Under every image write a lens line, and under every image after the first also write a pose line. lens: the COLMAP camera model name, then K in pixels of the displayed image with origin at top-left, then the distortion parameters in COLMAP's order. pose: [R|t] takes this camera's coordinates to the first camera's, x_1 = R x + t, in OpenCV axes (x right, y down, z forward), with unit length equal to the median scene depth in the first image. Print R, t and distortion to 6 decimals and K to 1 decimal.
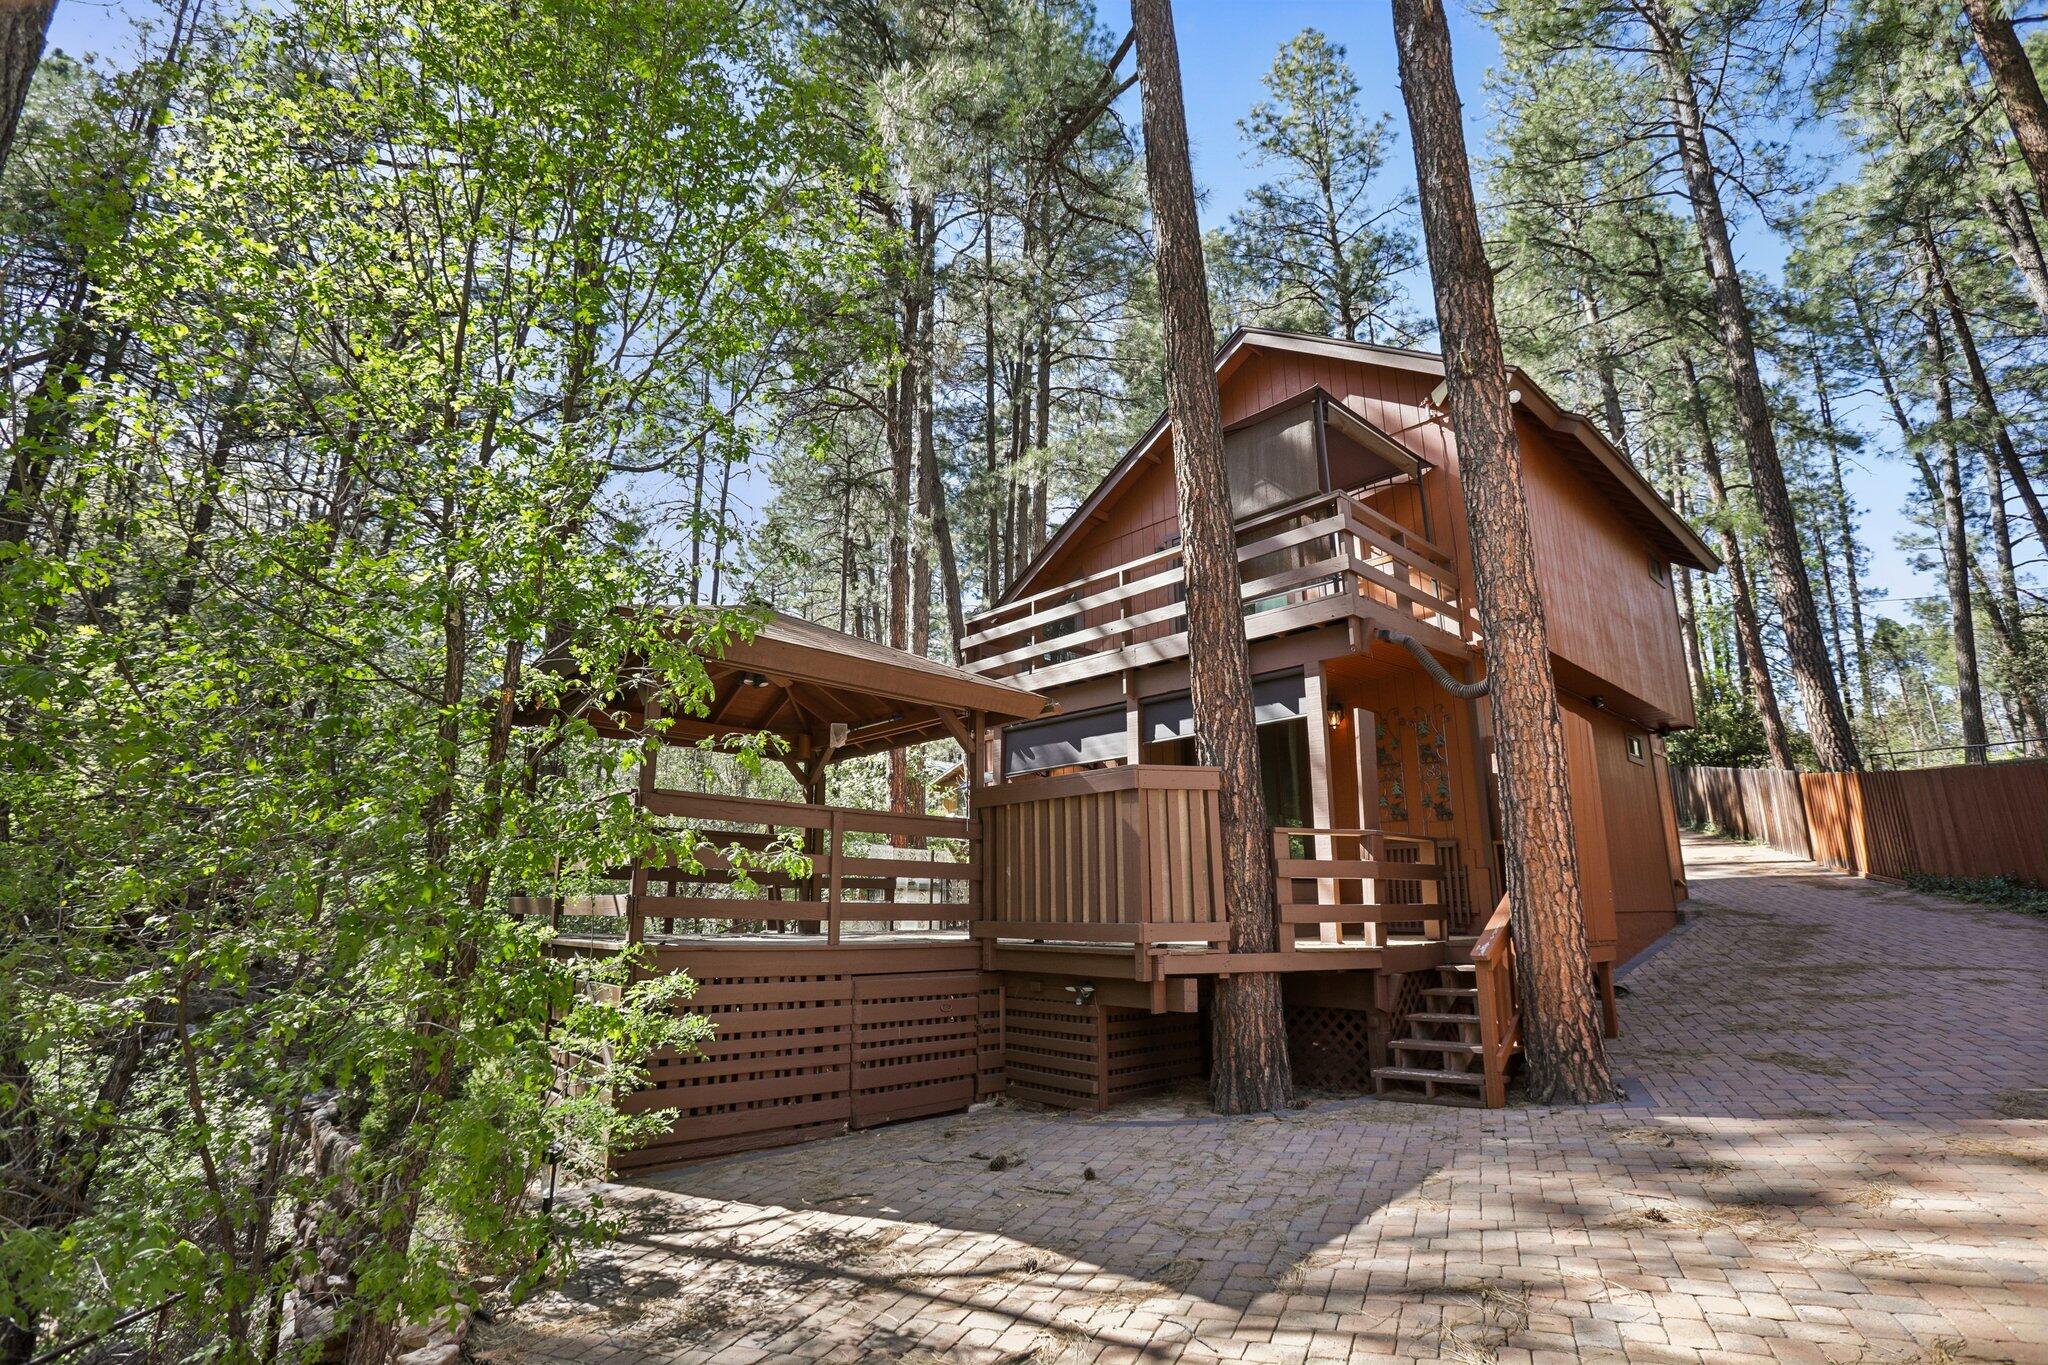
lens RADIAL K [[941.3, 0, 1022.3], [0, 941.3, 686.7], [0, 0, 1]] dist [-0.063150, 0.022308]
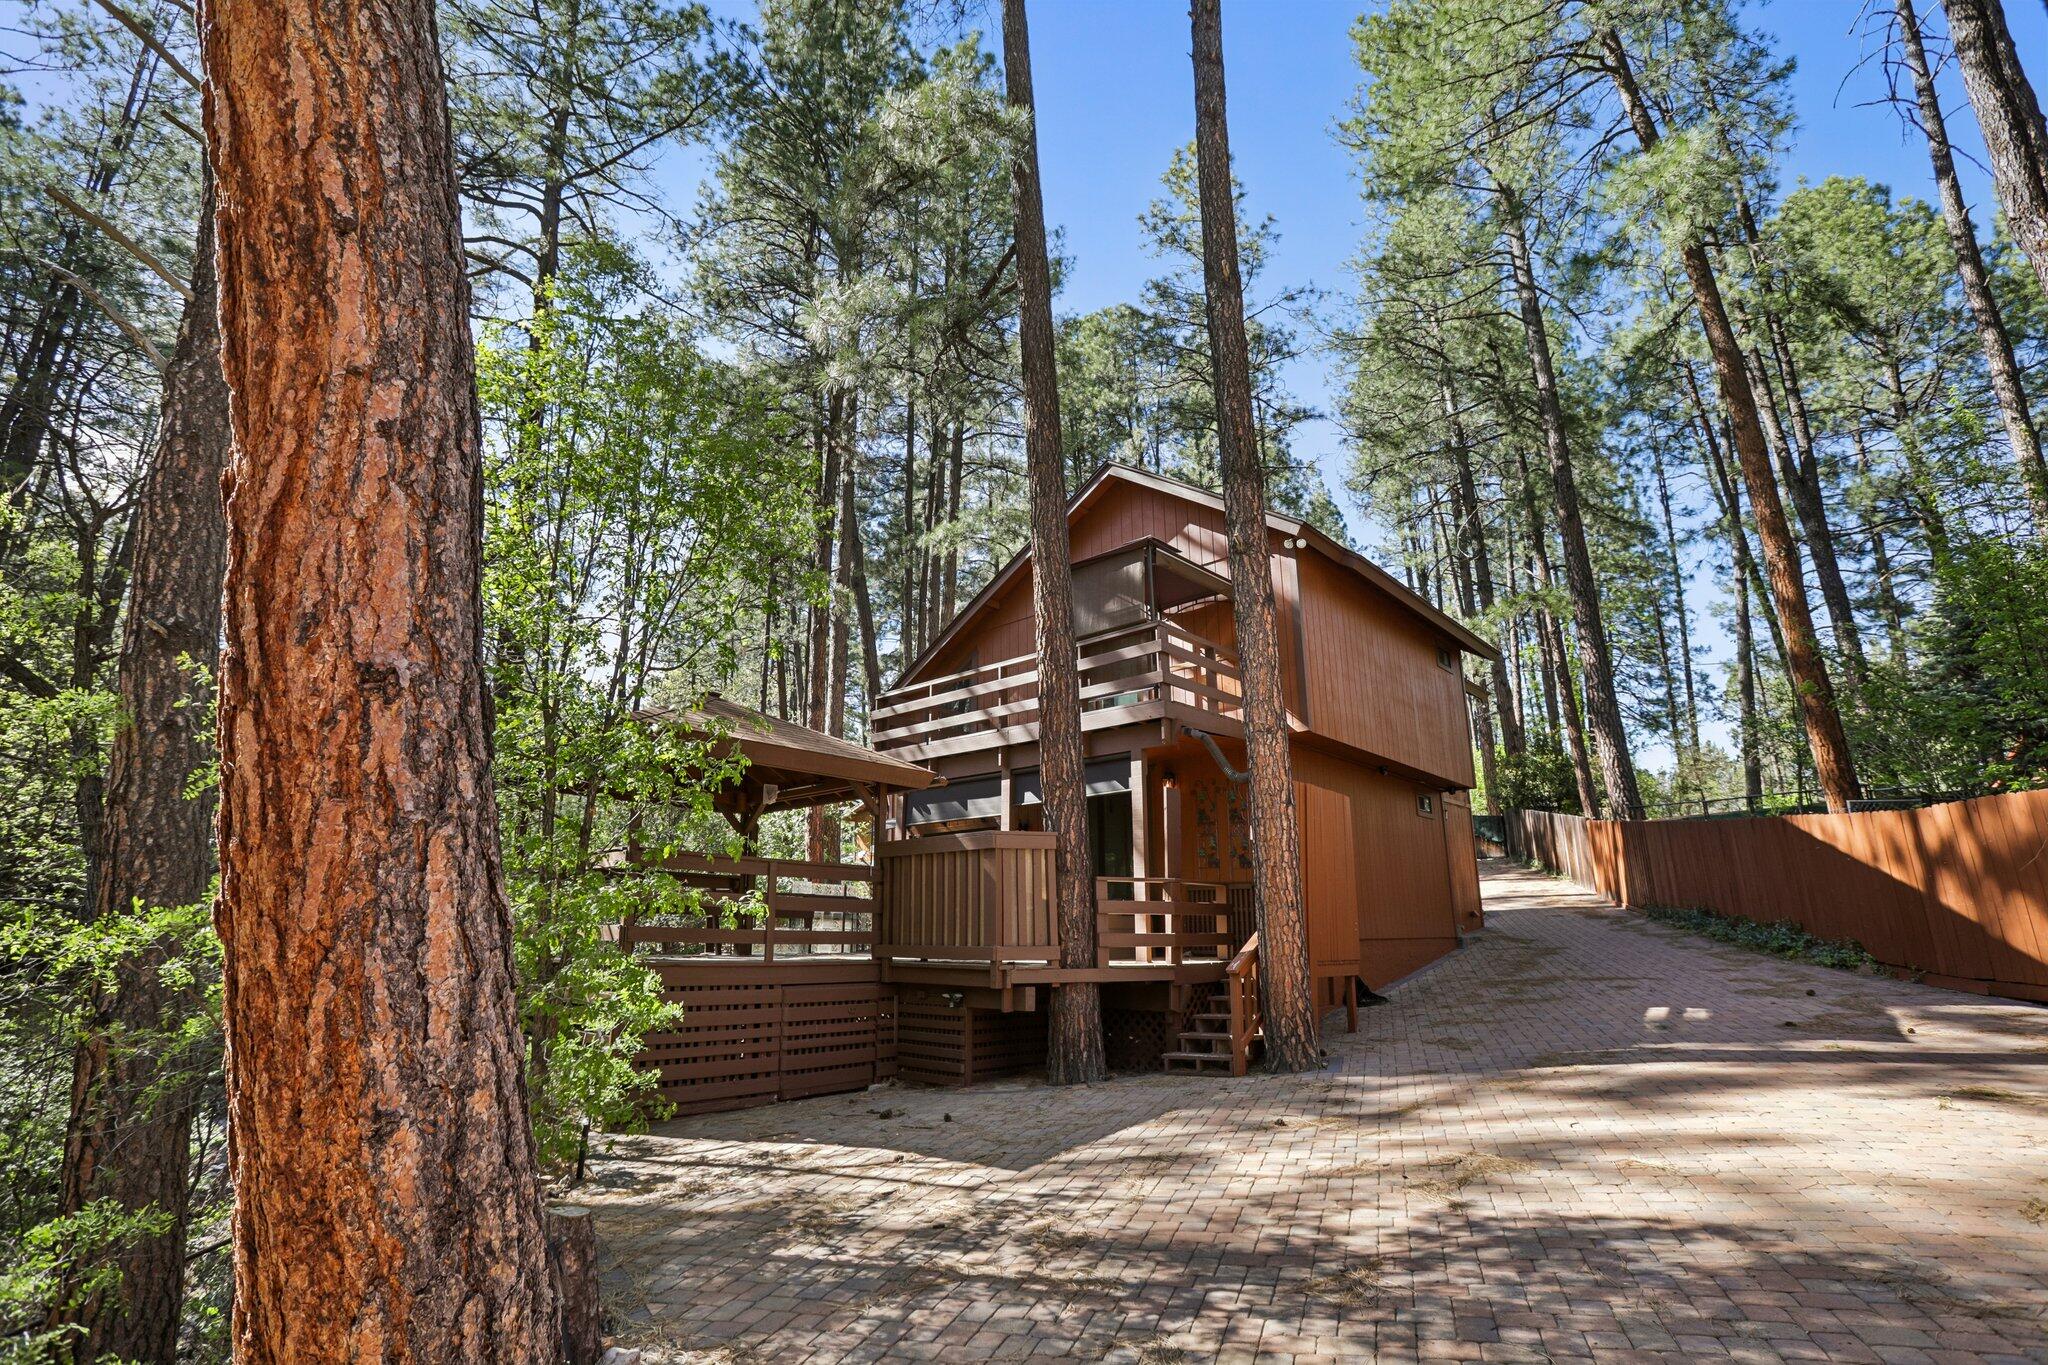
lens RADIAL K [[955.3, 0, 1016.1], [0, 955.3, 684.9], [0, 0, 1]] dist [-0.087887, 0.046294]
pose [[0.996869, 0.019609, 0.076597, 0.030493], [-0.017776, 0.999541, -0.024536, -0.070978], [-0.077043, 0.023098, 0.996760, -0.289276]]
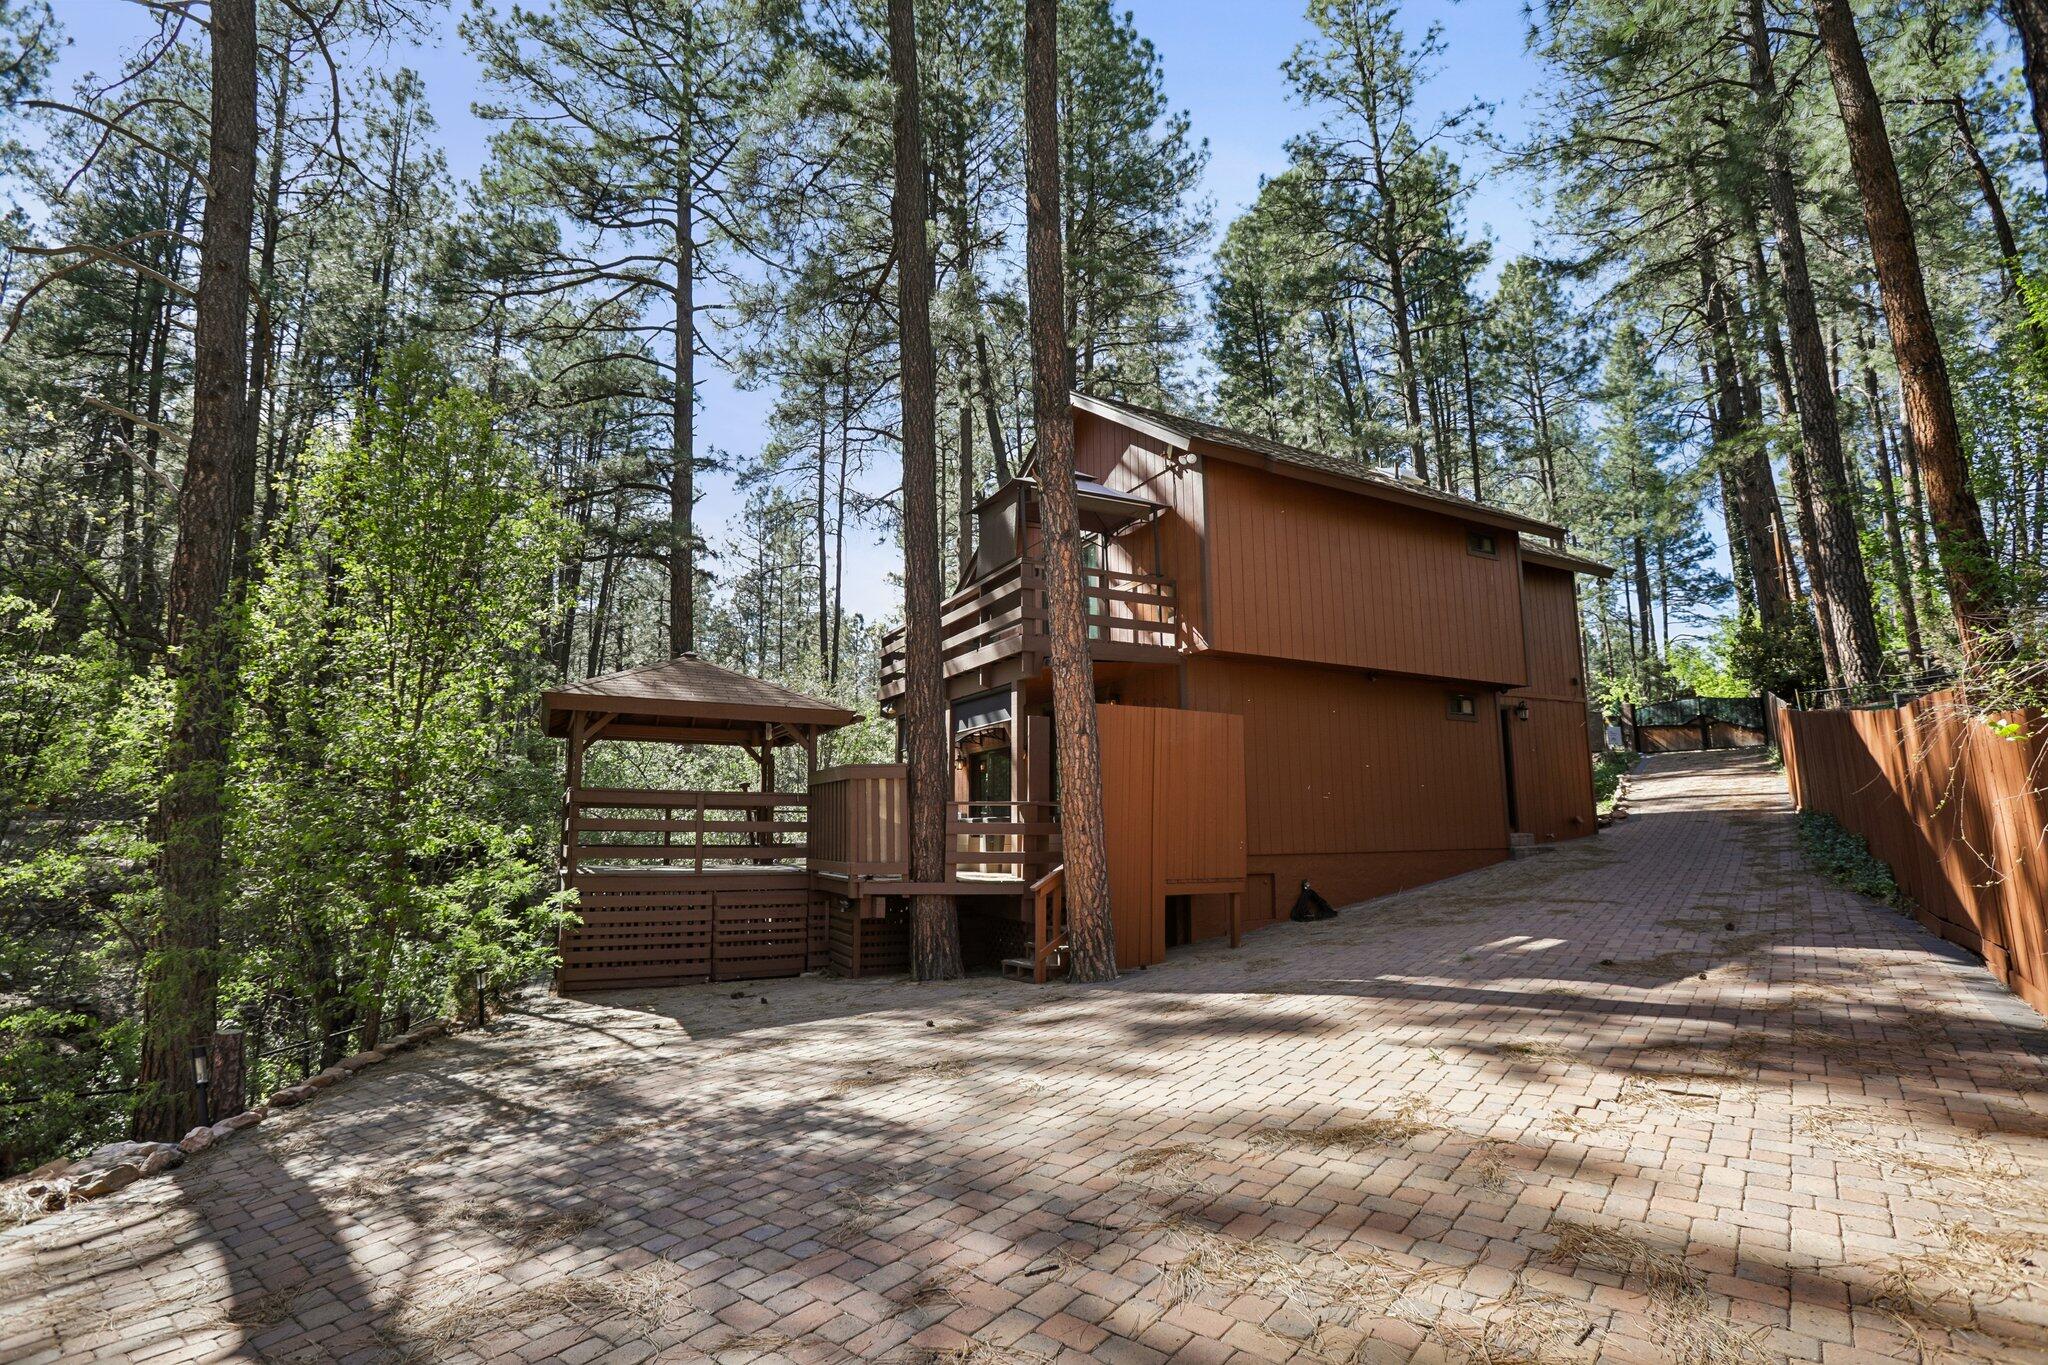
lens RADIAL K [[941.3, 0, 1022.3], [0, 941.3, 686.7], [0, 0, 1]] dist [-0.063150, 0.022308]
pose [[0.965566, -0.043150, -0.256556, 0.602376], [0.065305, 0.994775, 0.078468, -0.113047], [0.251830, -0.092520, 0.963339, -0.326910]]
